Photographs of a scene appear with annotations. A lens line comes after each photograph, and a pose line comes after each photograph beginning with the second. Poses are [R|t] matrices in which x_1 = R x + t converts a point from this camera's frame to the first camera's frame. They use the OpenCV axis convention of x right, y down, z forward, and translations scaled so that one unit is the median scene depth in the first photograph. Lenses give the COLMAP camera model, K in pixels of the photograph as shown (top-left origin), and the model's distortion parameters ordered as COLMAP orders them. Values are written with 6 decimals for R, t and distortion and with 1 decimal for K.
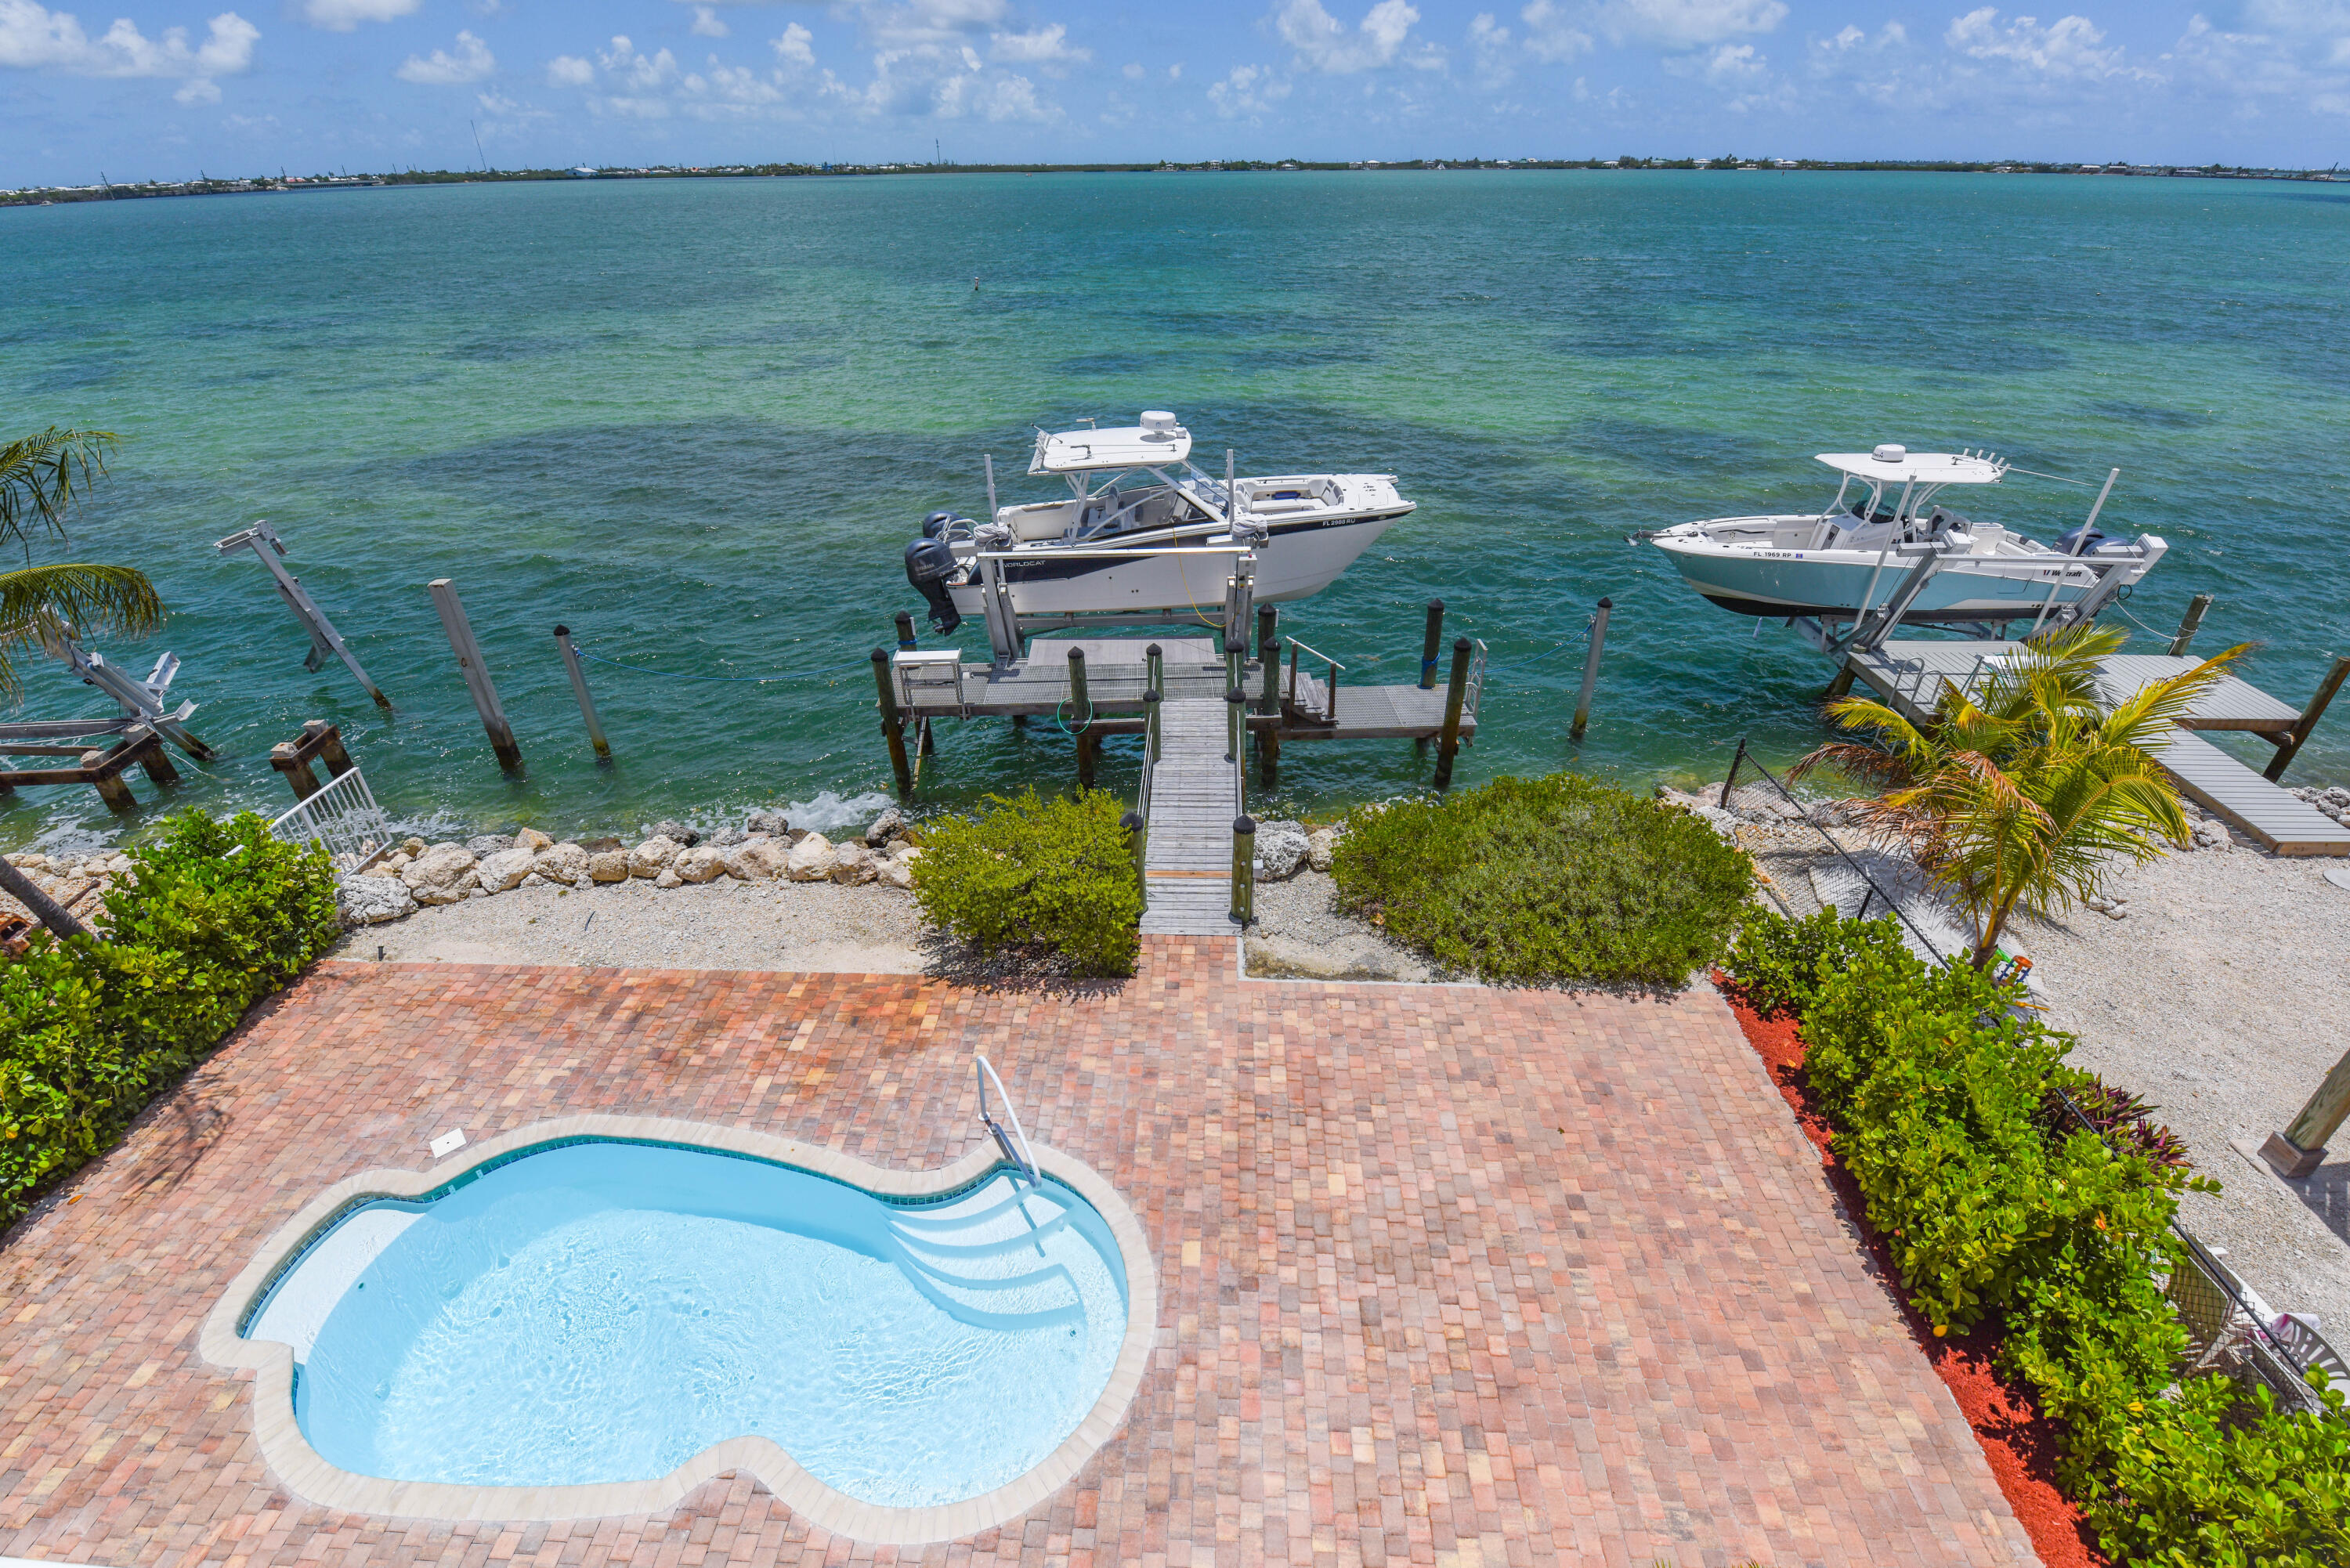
lens RADIAL K [[1022.4, 0, 1184.8], [0, 1022.4, 794.6], [0, 0, 1]] dist [0.000131, -0.009430]
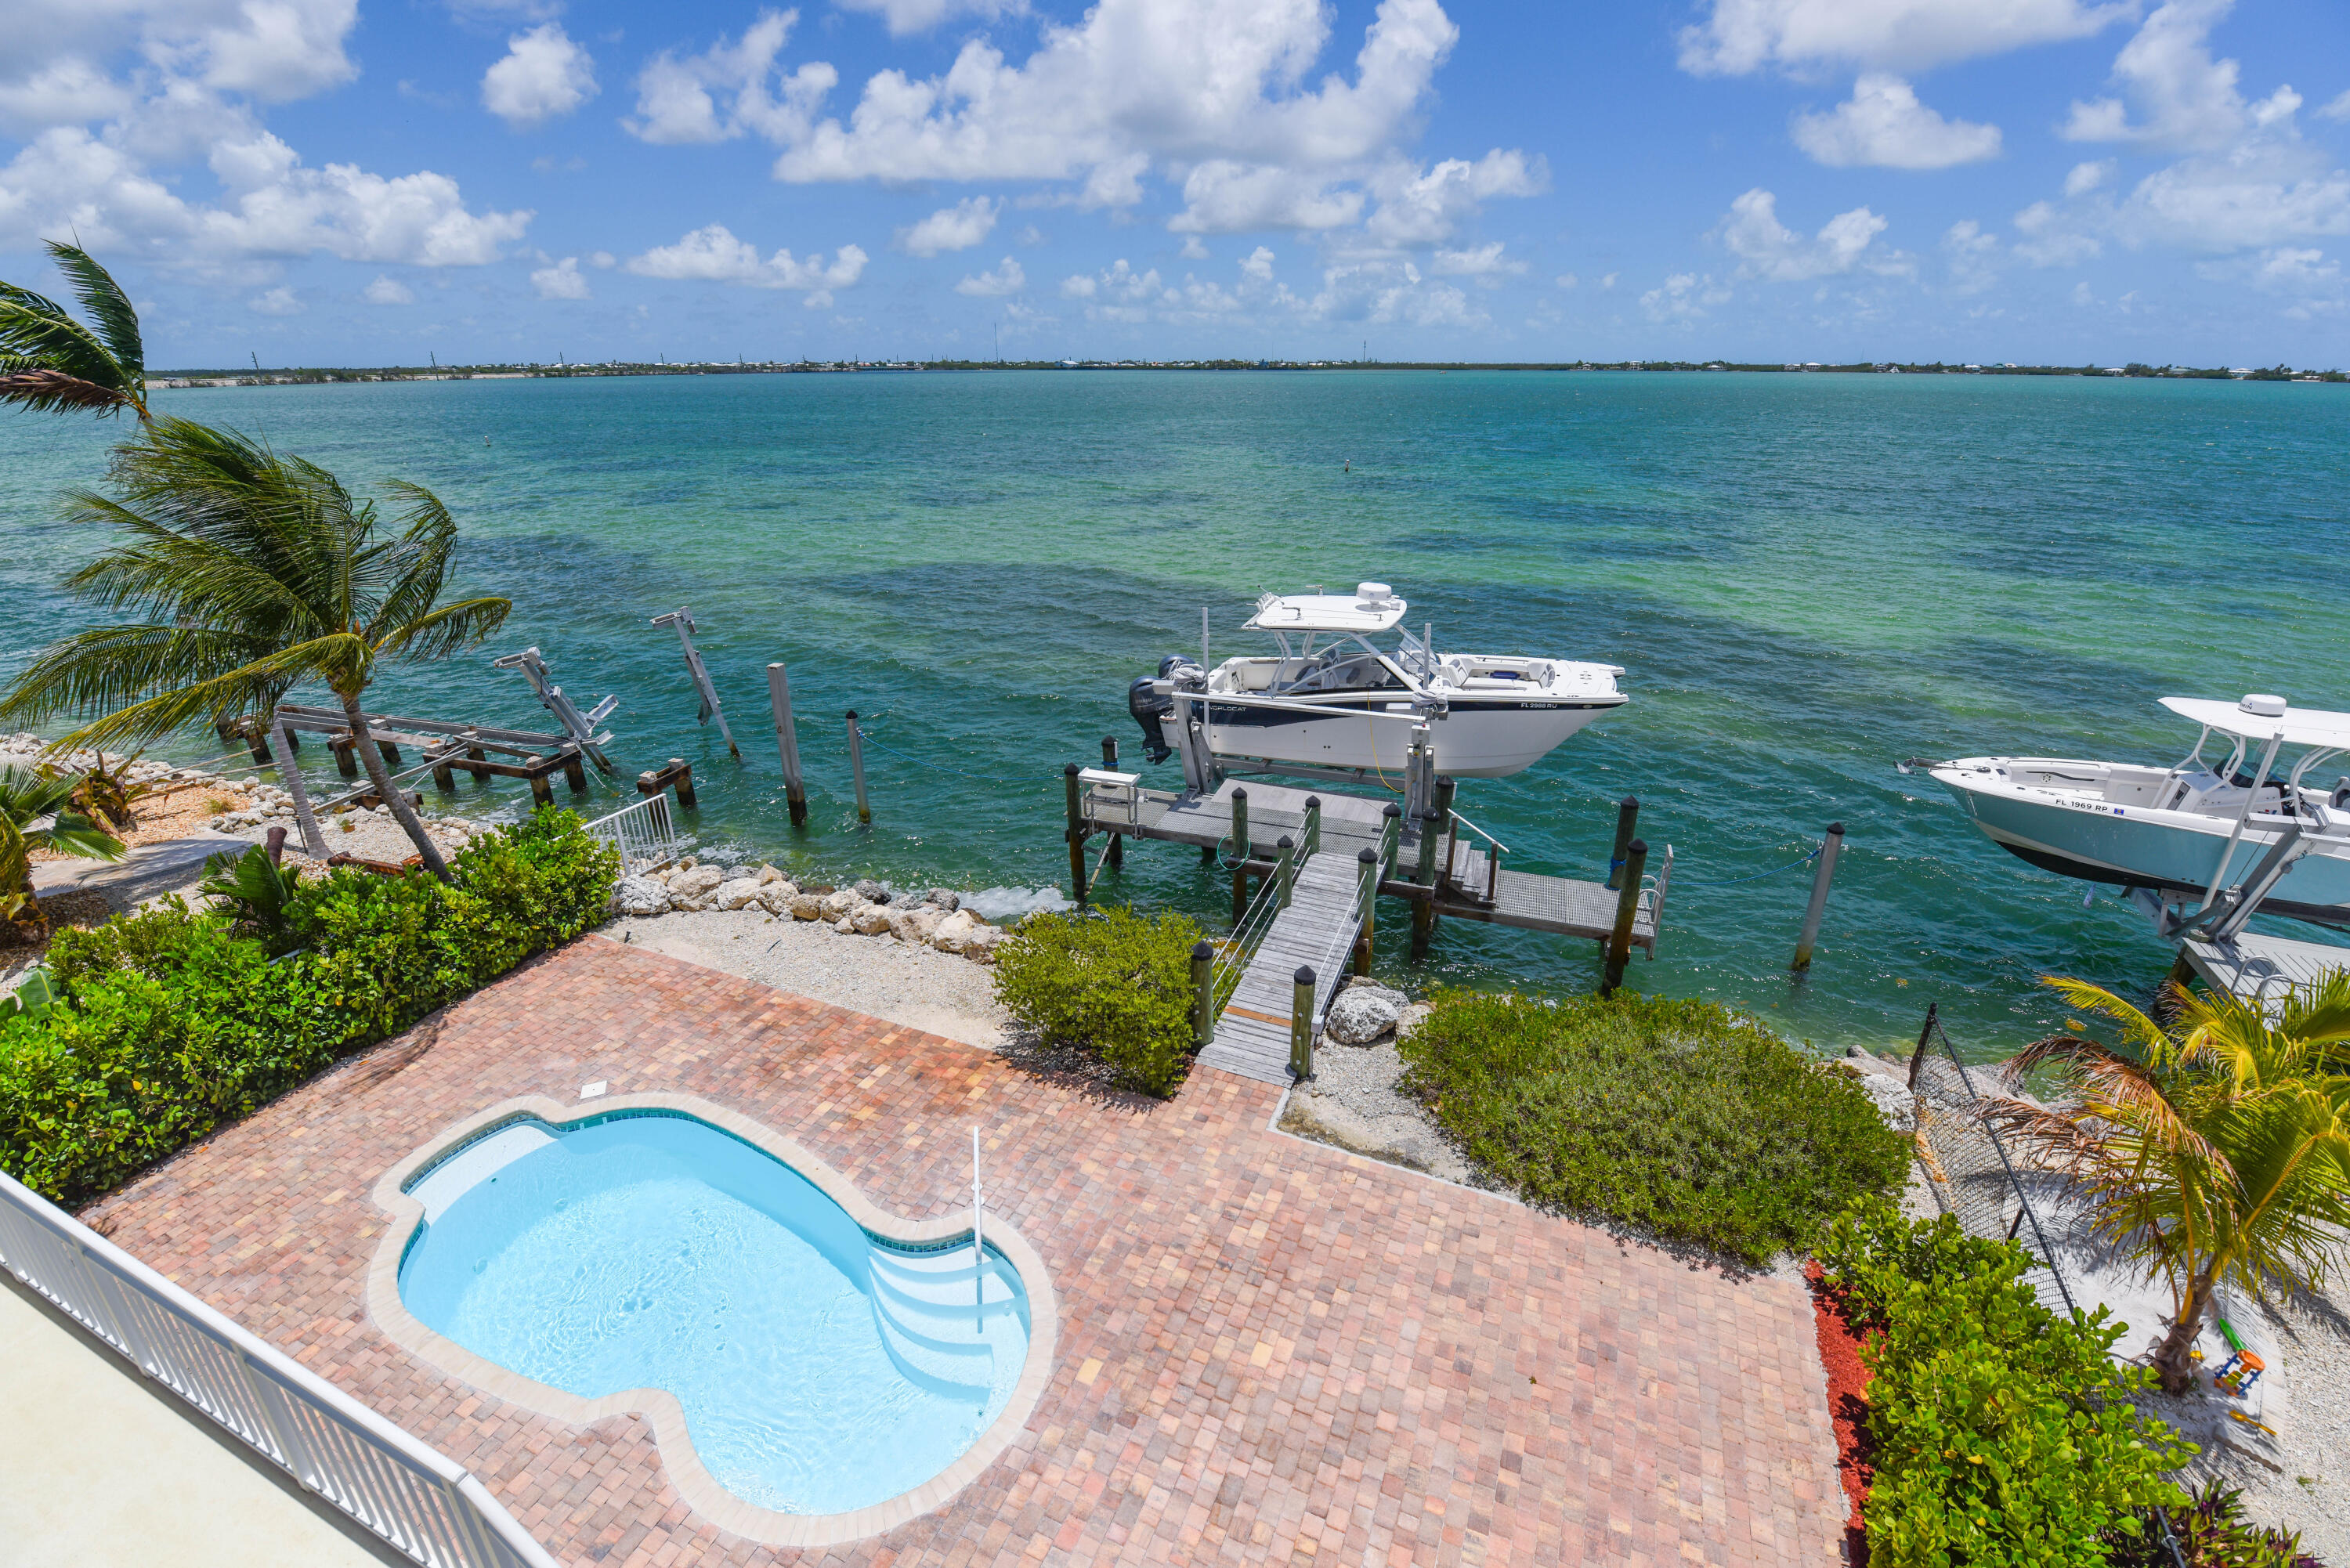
lens RADIAL K [[1022.4, 0, 1184.8], [0, 1022.4, 794.6], [0, 0, 1]] dist [0.000131, -0.009430]
pose [[0.932725, 0.147274, -0.329141, 0.182988], [-0.195676, 0.973427, -0.118953, -0.000764], [0.302876, 0.175355, 0.936758, -0.006178]]
